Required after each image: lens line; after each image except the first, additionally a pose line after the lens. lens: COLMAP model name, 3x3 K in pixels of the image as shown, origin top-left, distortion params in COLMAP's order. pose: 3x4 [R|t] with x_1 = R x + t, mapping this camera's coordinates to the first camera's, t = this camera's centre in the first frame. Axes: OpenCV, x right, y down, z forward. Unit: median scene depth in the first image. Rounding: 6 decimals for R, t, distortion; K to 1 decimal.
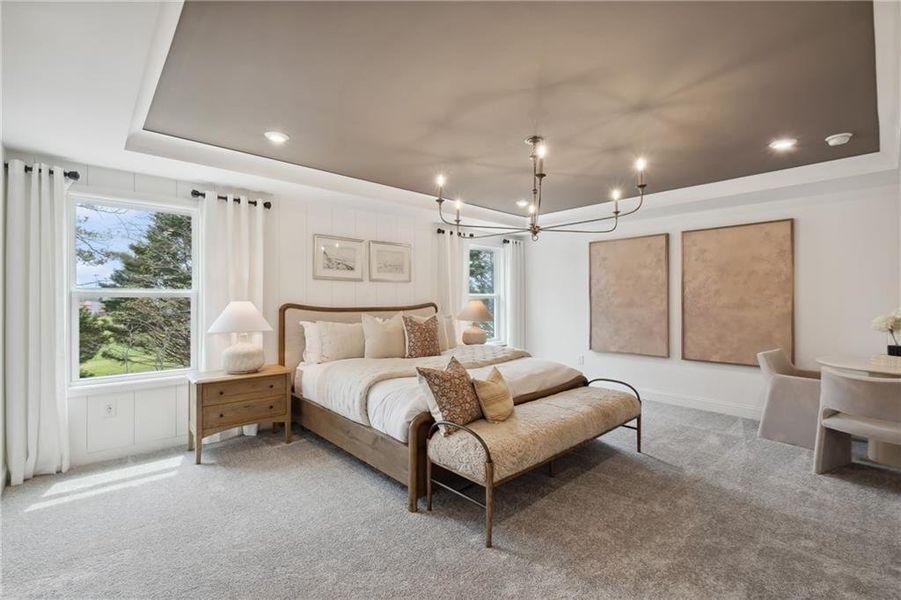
lens RADIAL K [[399.8, 0, 441.6], [0, 399.8, 296.4], [0, 0, 1]] dist [0.001309, 0.000084]
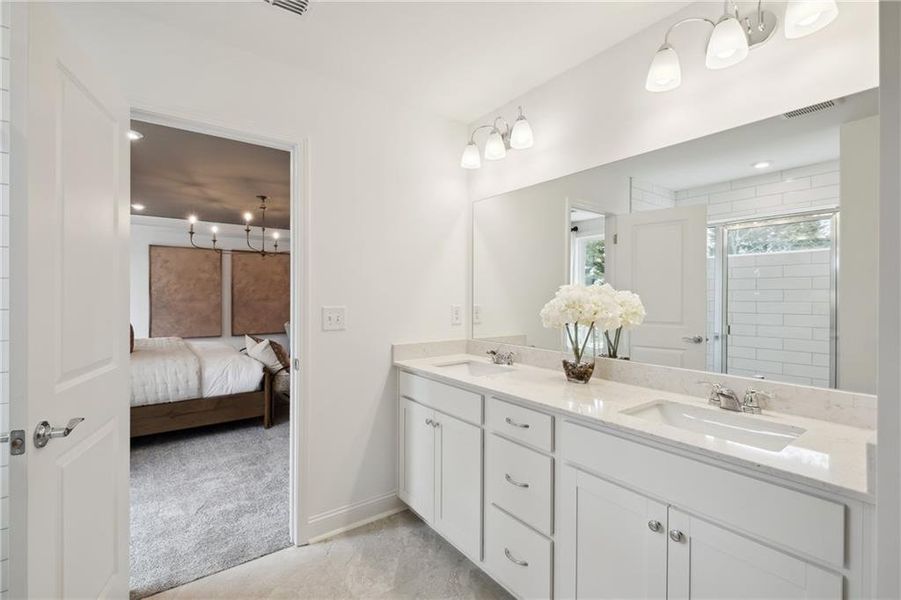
lens RADIAL K [[399.8, 0, 441.6], [0, 399.8, 296.4], [0, 0, 1]] dist [0.001309, 0.000084]
pose [[0.100736, -0.004162, 0.994905, -0.790624], [-0.011970, 0.999914, 0.005394, -0.006685], [-0.994841, -0.012452, 0.100677, 0.073858]]
